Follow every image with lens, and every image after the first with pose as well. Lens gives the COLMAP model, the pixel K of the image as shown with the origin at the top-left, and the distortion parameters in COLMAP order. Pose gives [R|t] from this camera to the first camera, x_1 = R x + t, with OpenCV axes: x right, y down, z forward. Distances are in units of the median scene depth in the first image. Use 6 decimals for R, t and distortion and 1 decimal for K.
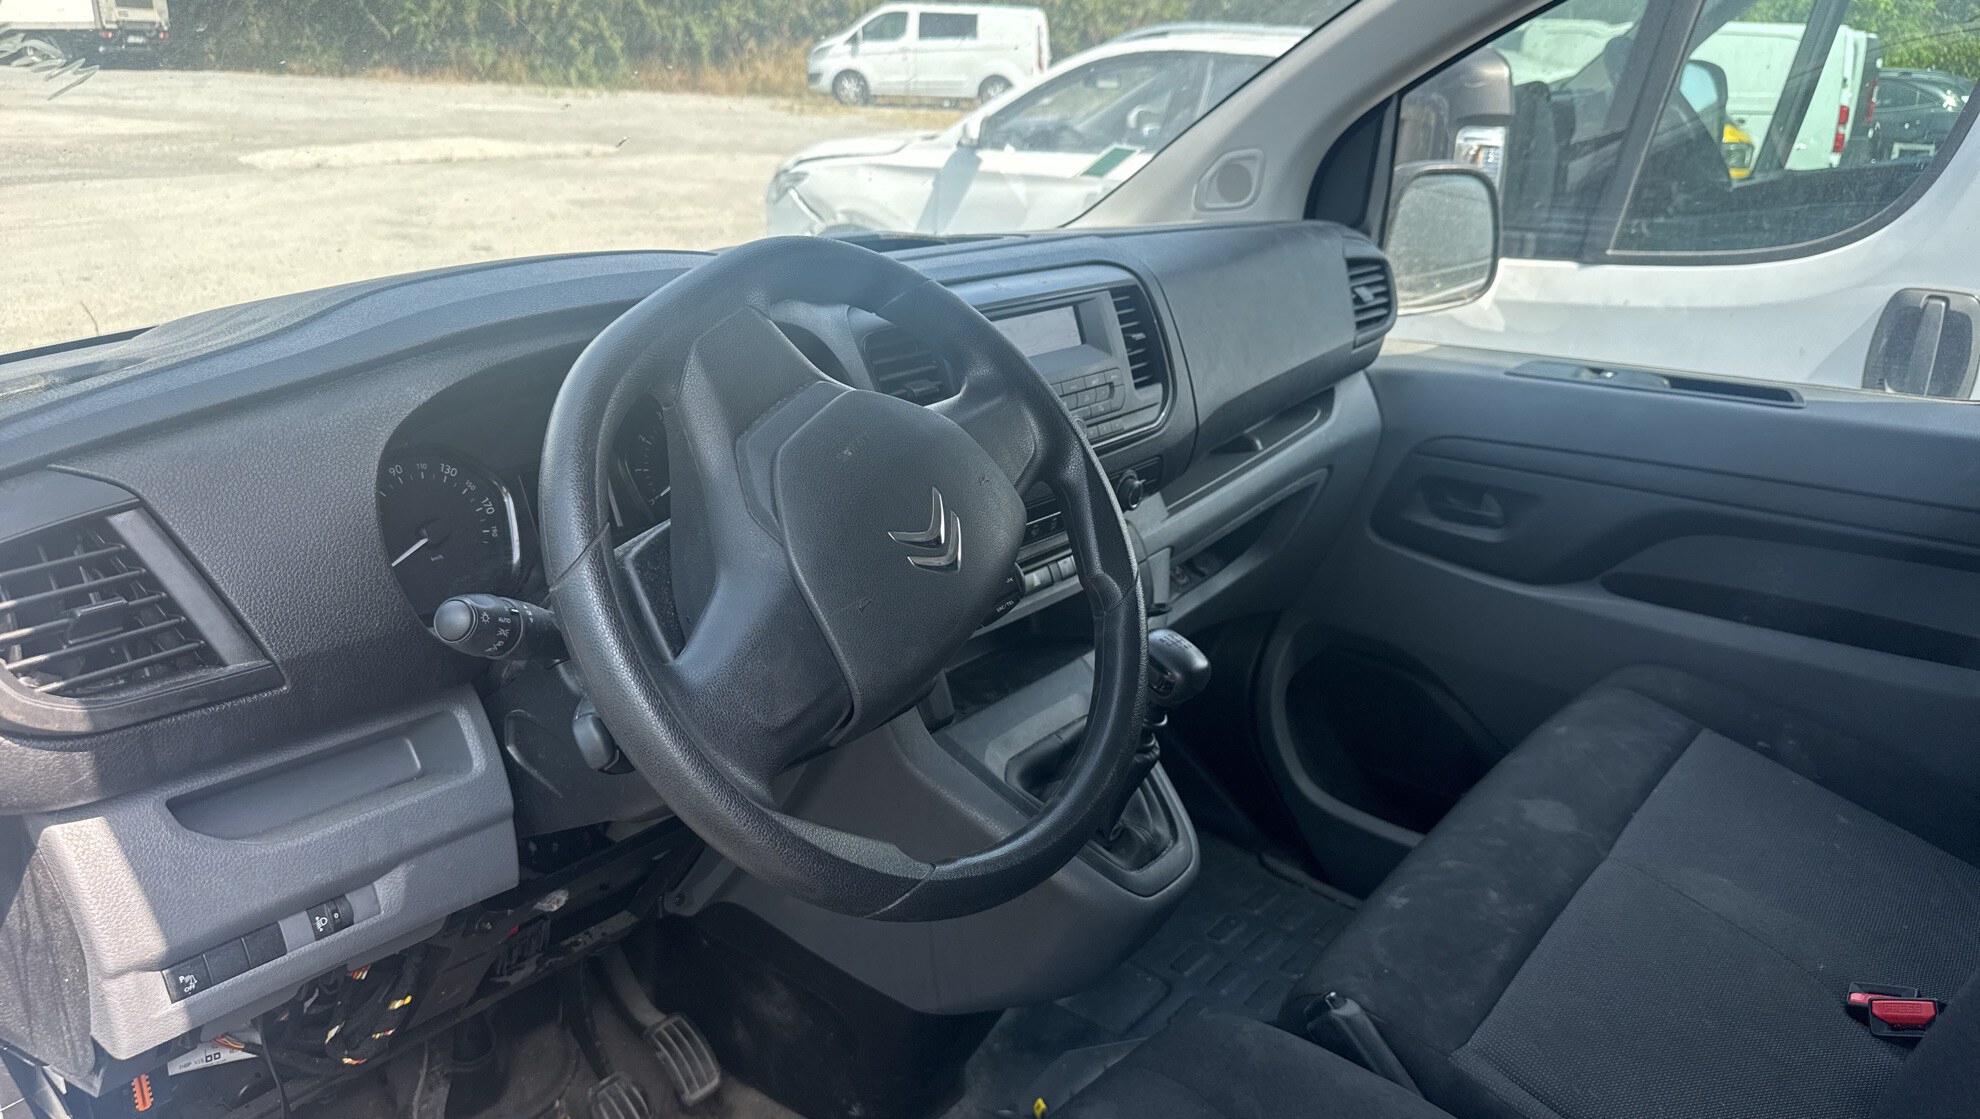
lens RADIAL K [[1383.1, 0, 989.6], [0, 1383.1, 556.6], [0, 0, 1]] dist [0.004041, -0.071429]
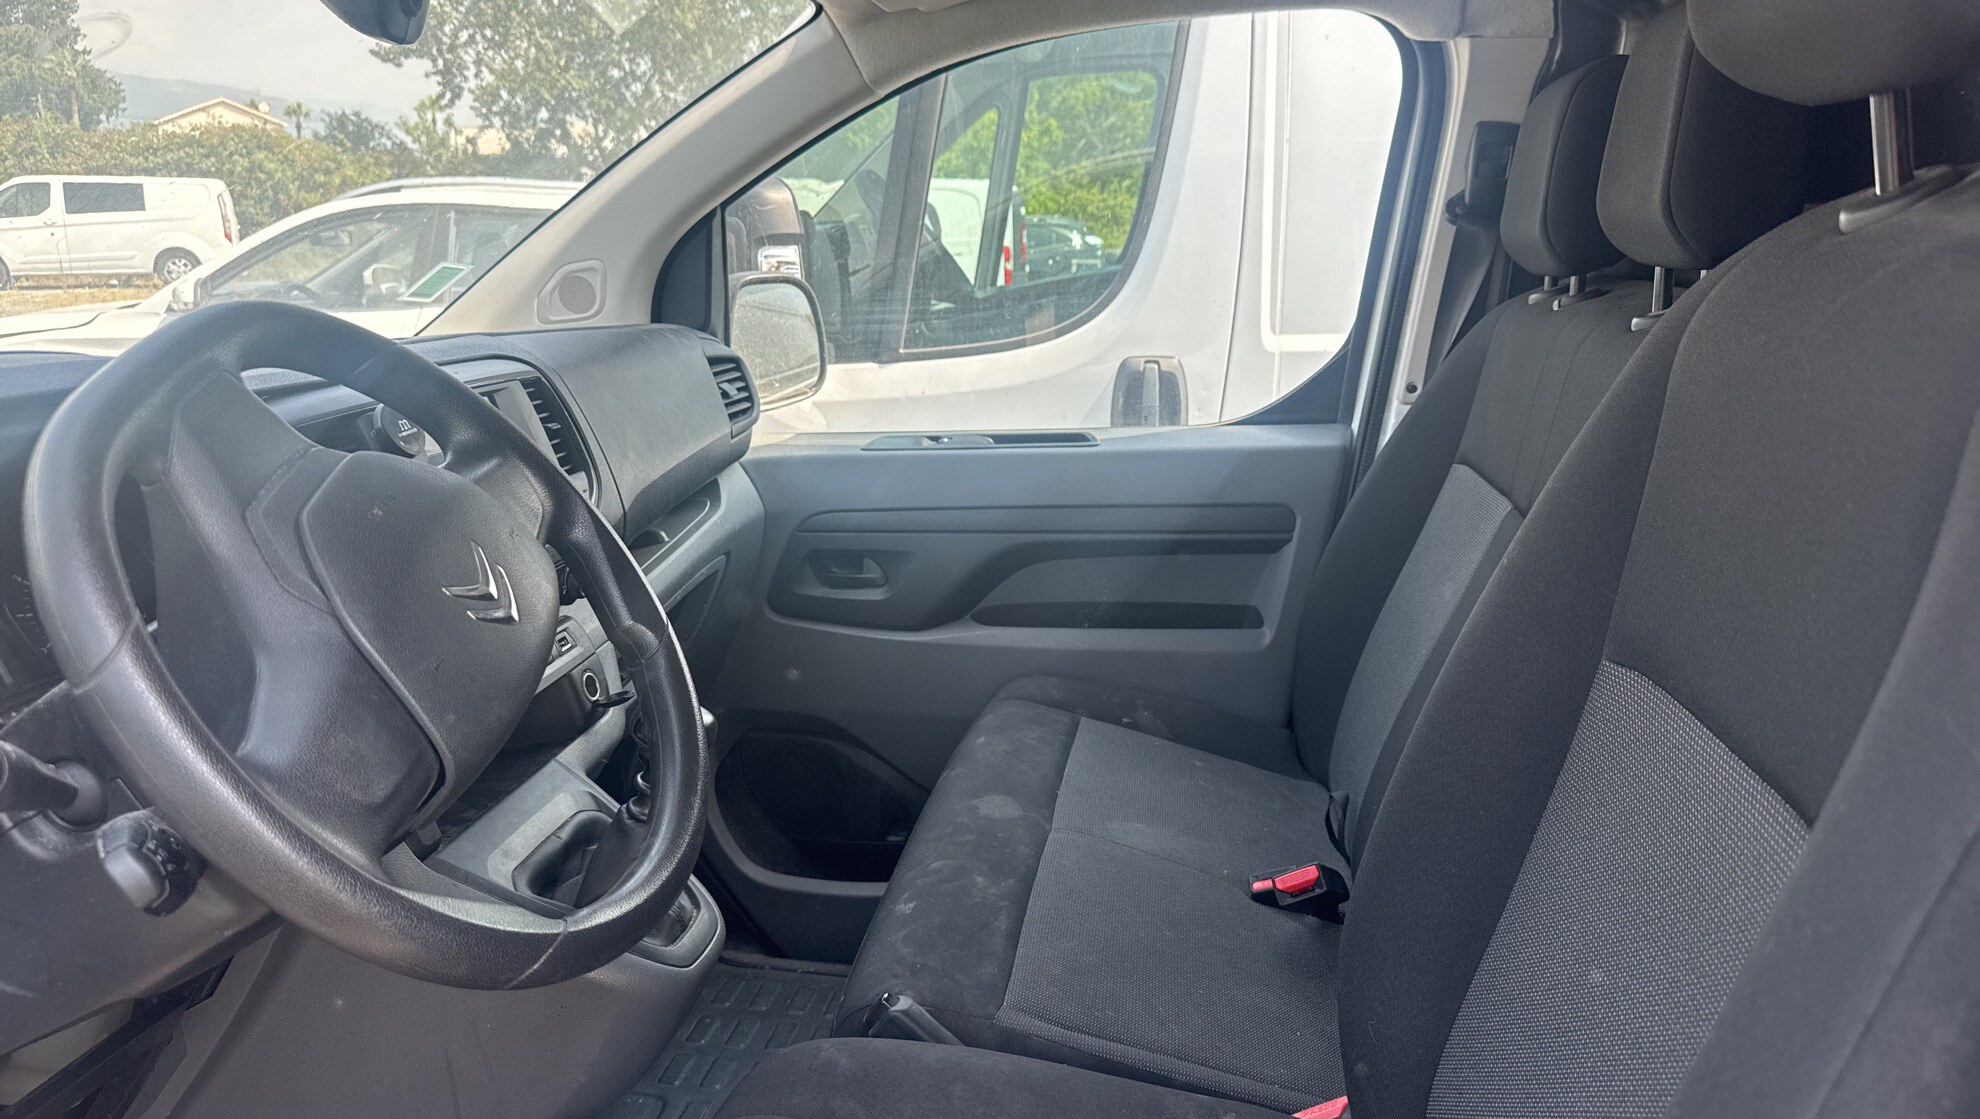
lens RADIAL K [[1365.3, 0, 990.4], [0, 1365.3, 614.9], [0, 0, 1]] dist [0.054762, -0.087790]
pose [[0.853861, -0.159393, 0.495495, -0.108318], [0.197468, 0.979989, -0.025040, 0.047532], [-0.481588, 0.119225, 0.868250, 0.003132]]
